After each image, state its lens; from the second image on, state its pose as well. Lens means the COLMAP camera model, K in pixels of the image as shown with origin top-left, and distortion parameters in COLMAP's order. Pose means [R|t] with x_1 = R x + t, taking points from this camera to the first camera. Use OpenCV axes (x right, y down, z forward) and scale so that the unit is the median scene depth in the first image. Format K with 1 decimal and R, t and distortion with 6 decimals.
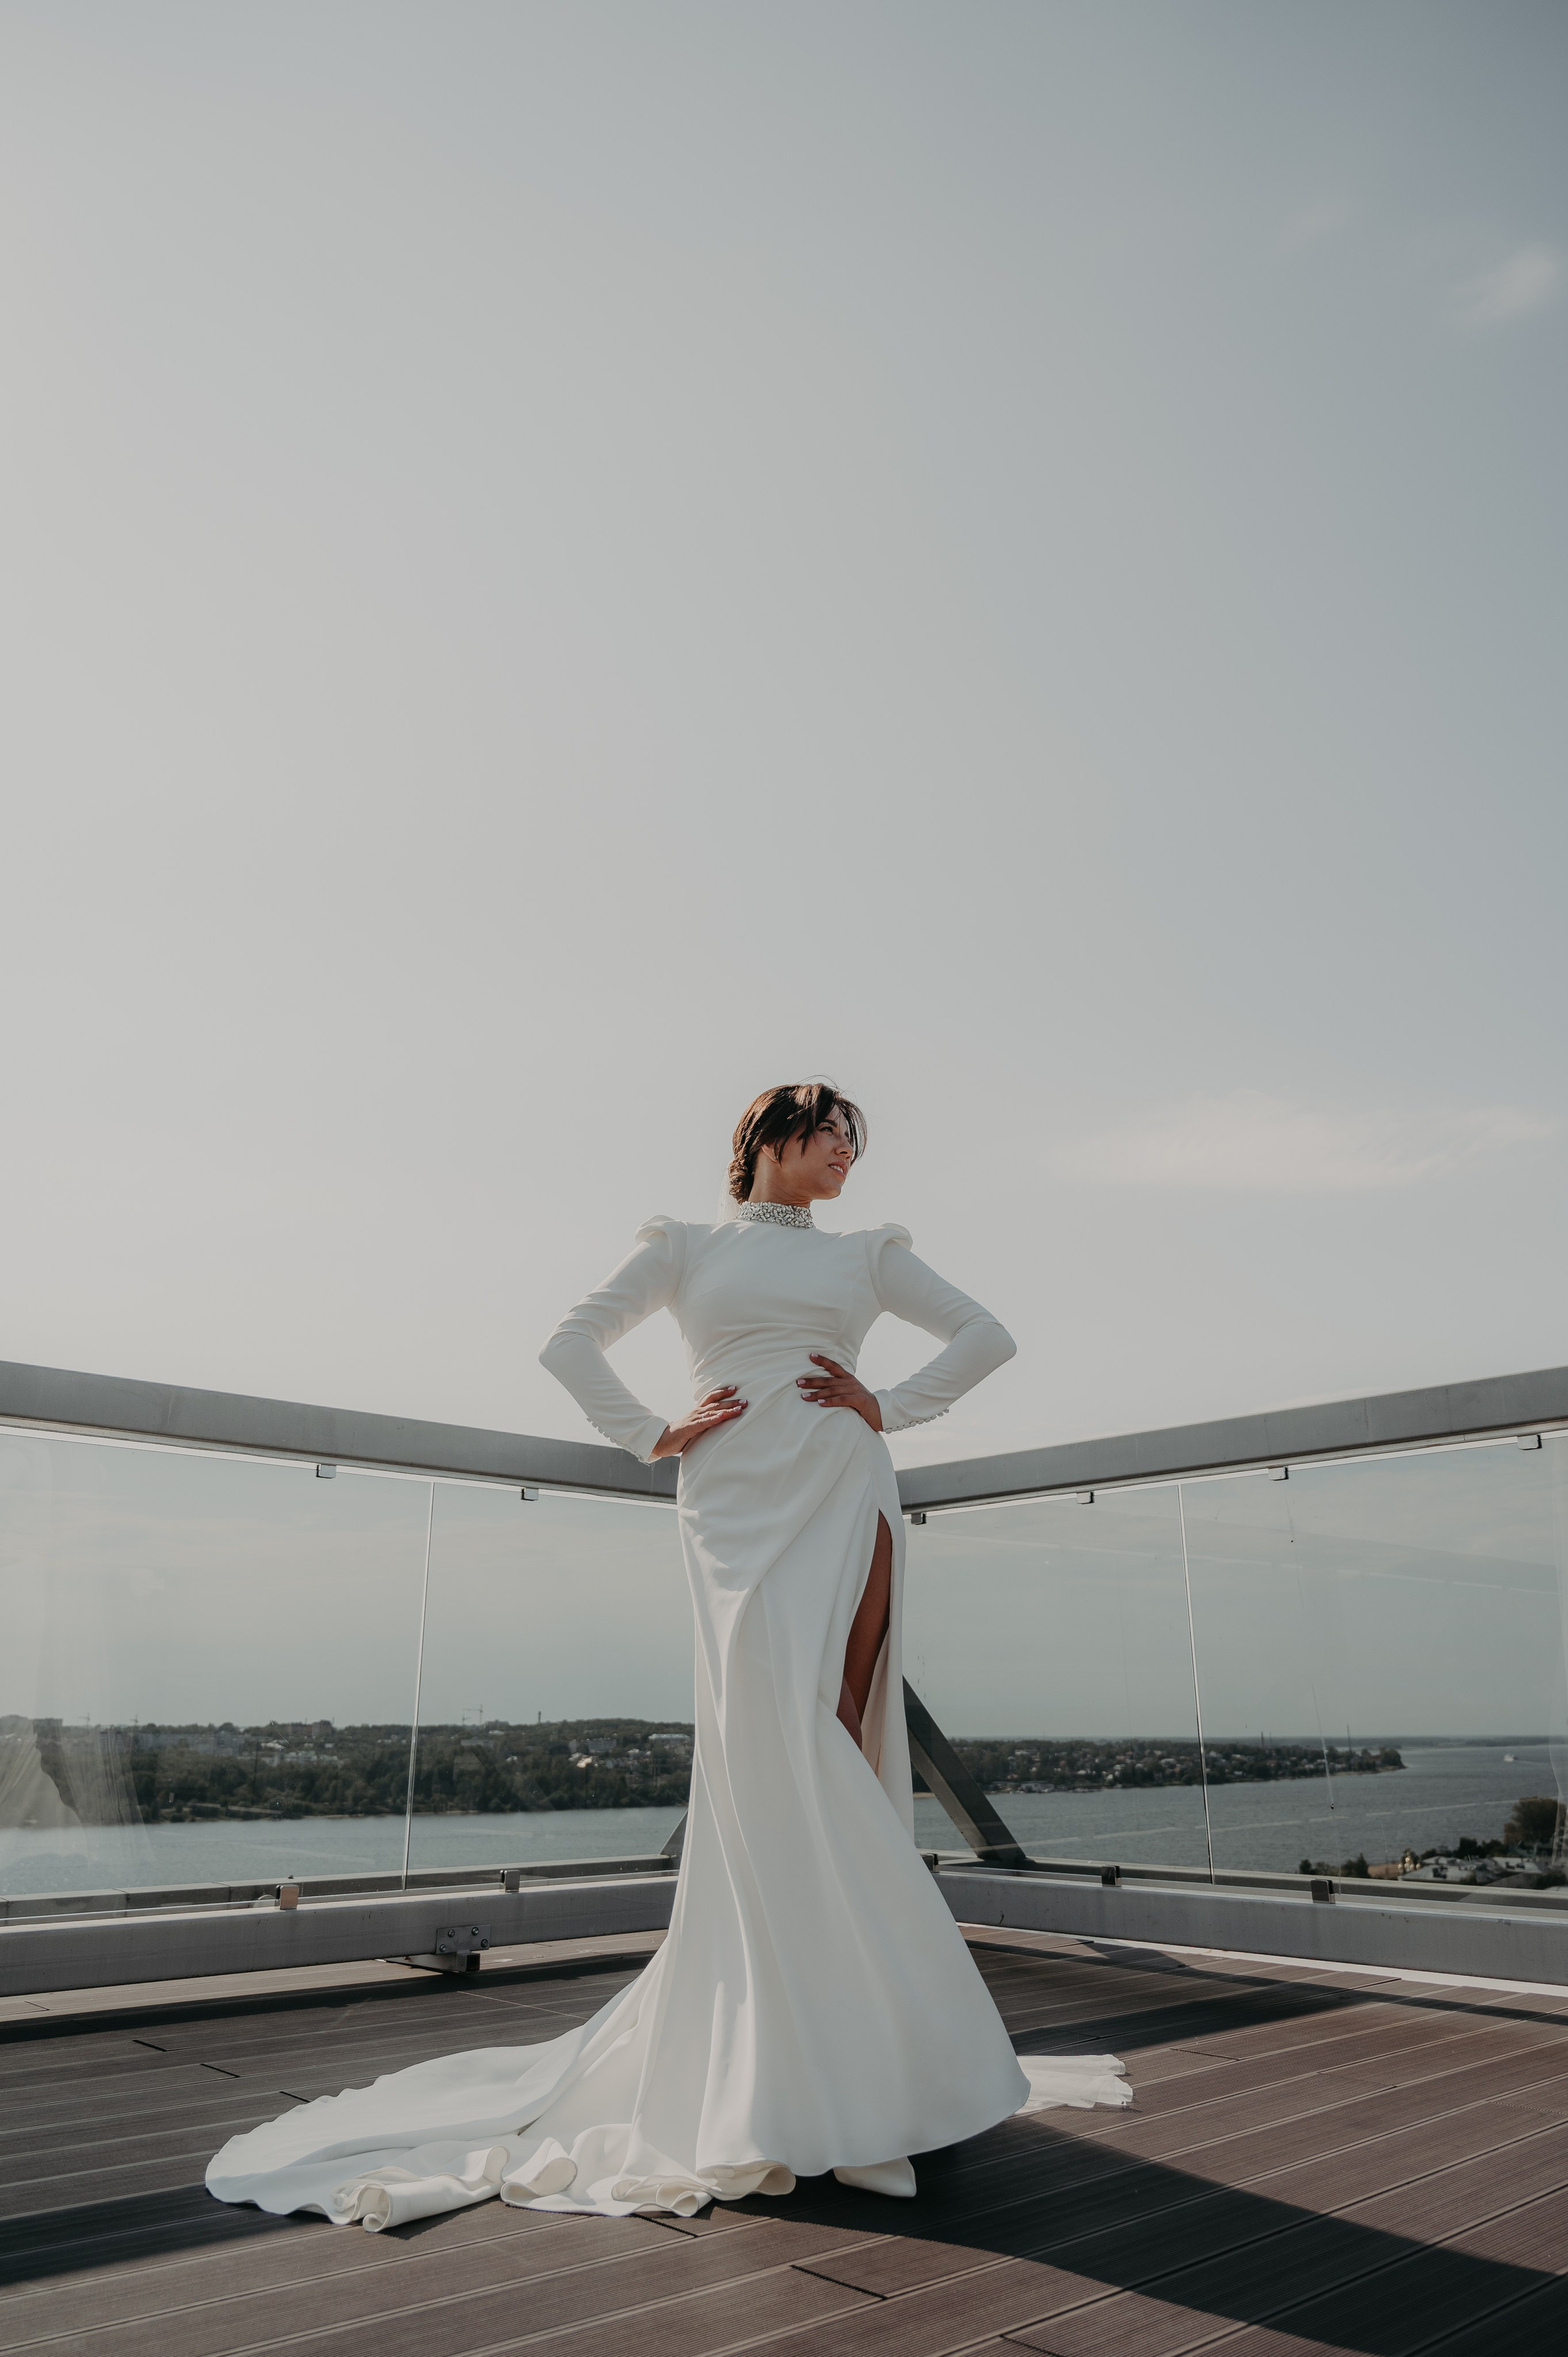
lens RADIAL K [[1572.4, 0, 779.2], [0, 1572.4, 1169.8], [0, 0, 1]] dist [-0.002505, -0.000306]
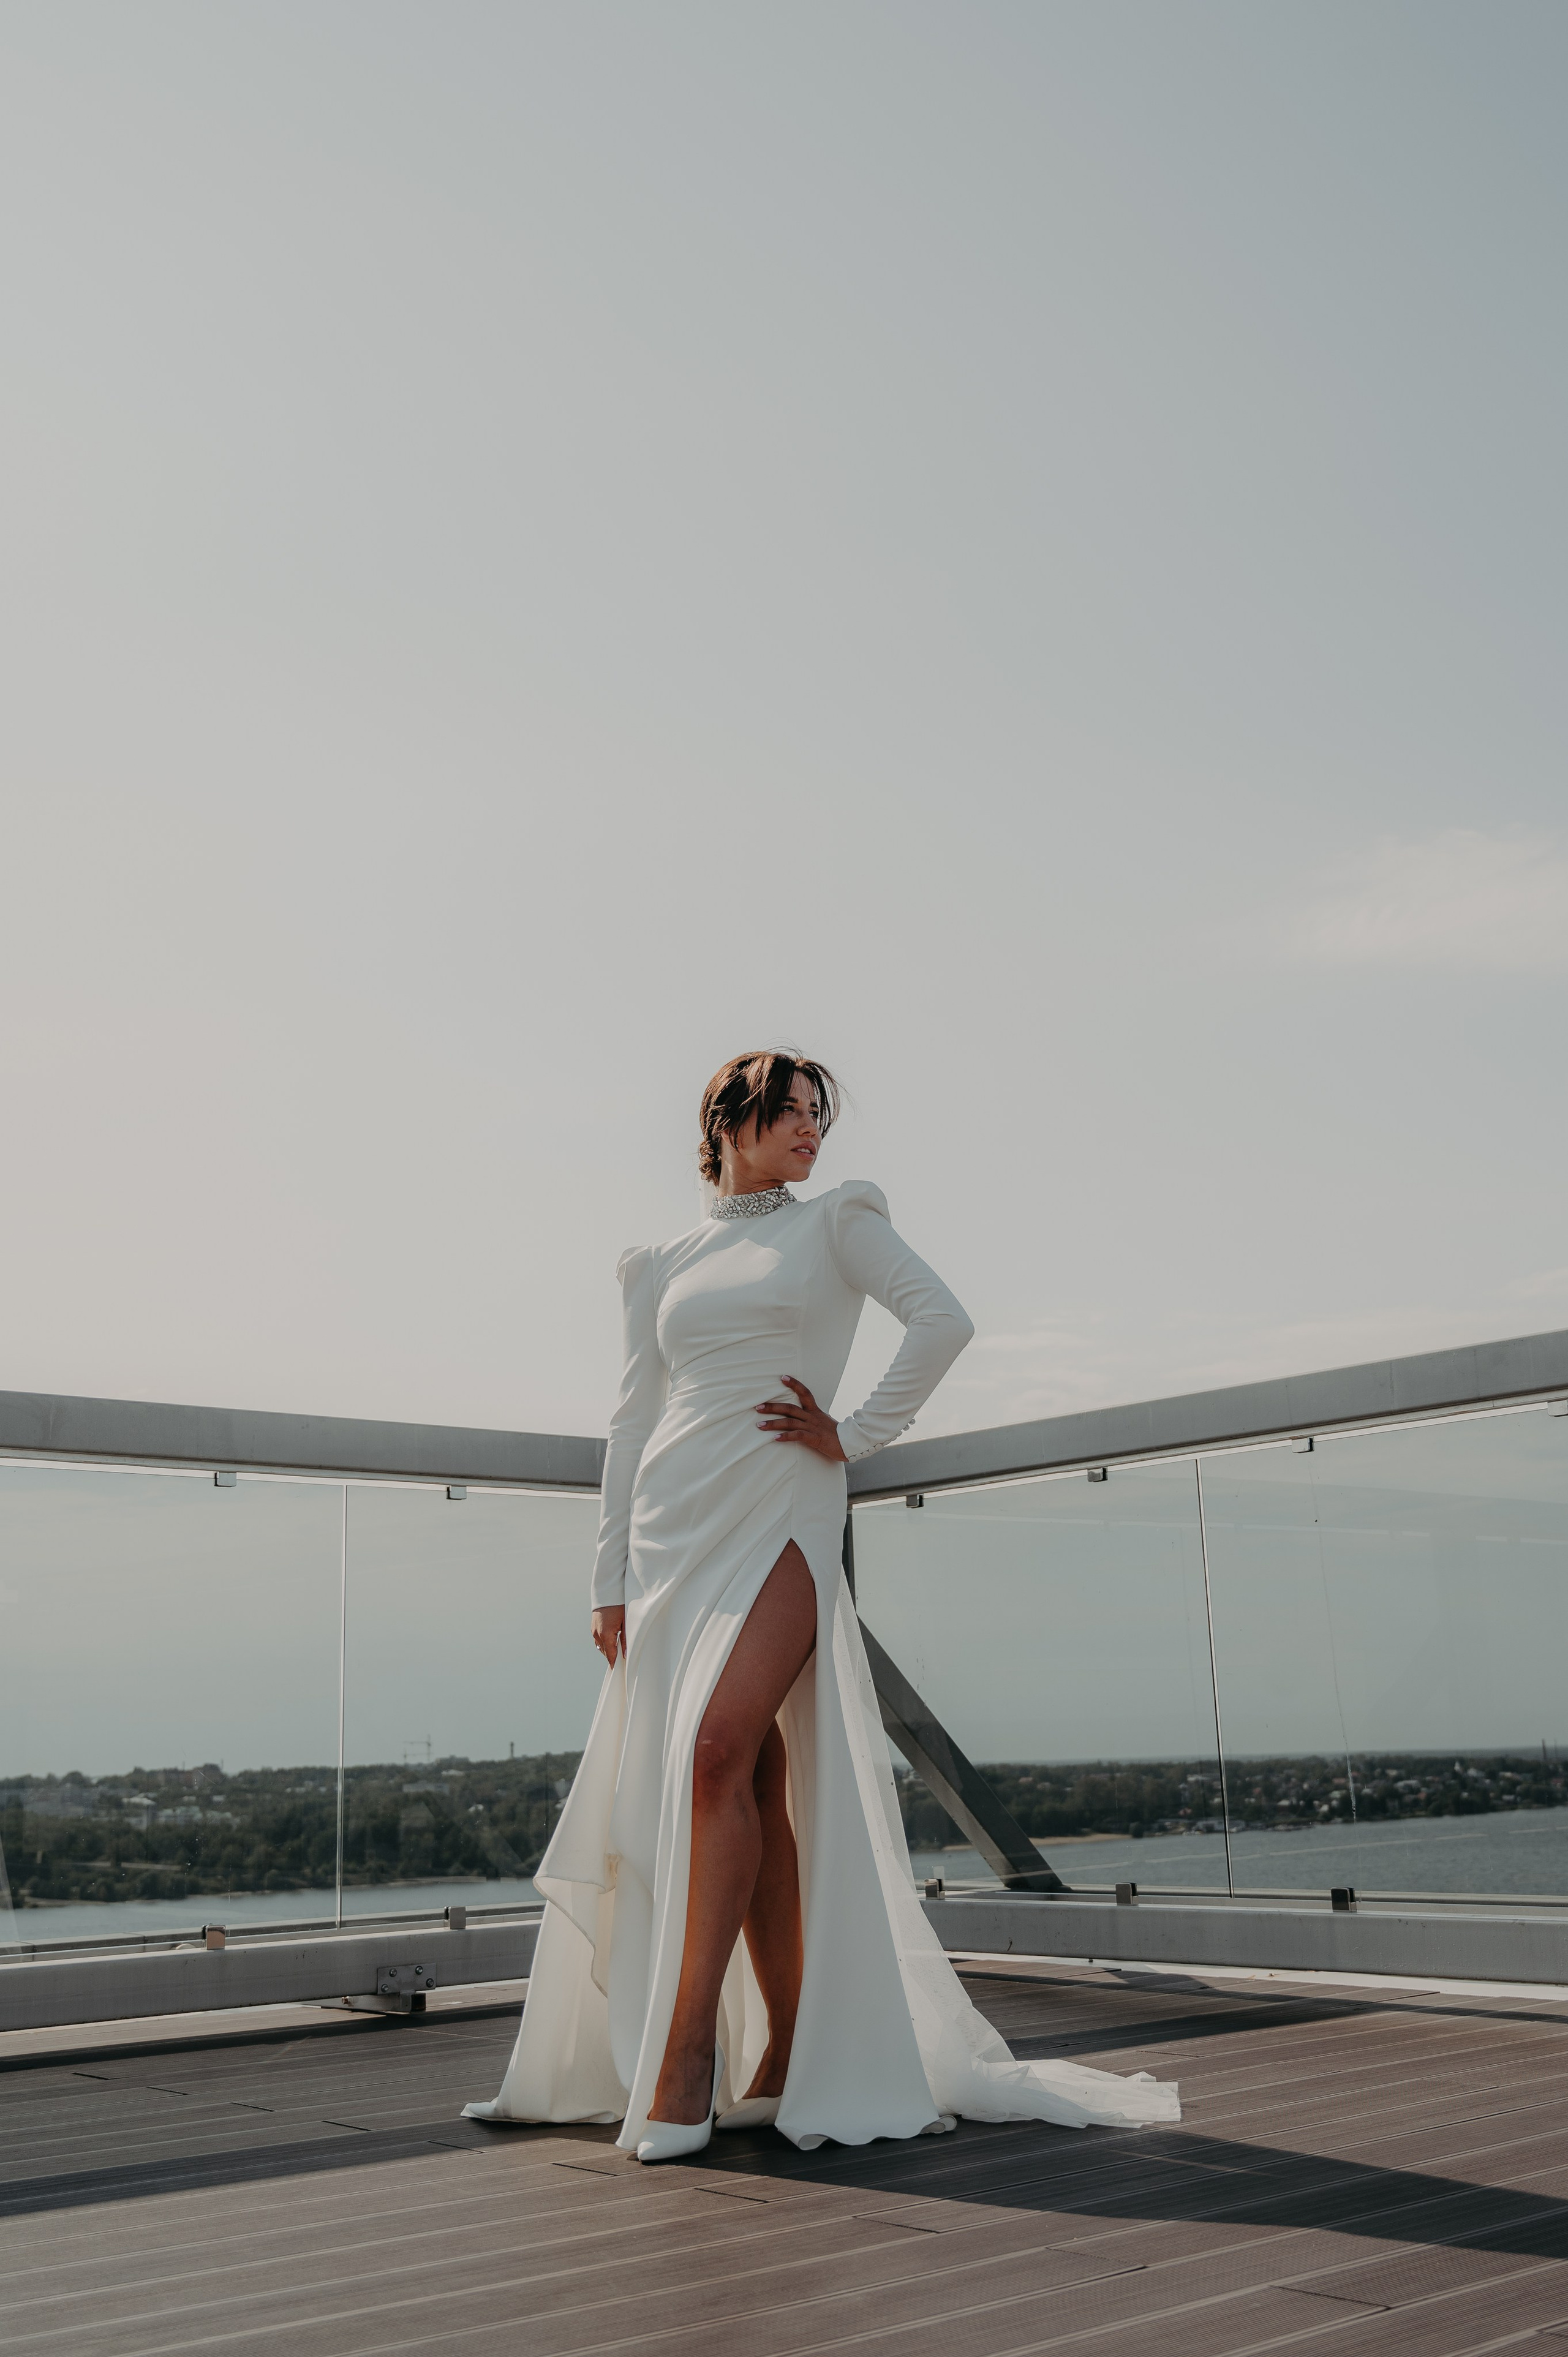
lens RADIAL K [[2333.0, 0, 787.2], [0, 2333.0, 1182.5], [0, 0, 1]] dist [0.007760, 0.000000]
pose [[0.999106, -0.035940, -0.022261, 0.059641], [0.037985, 0.994310, 0.099523, -0.086810], [0.018557, -0.100280, 0.994786, -0.267426]]
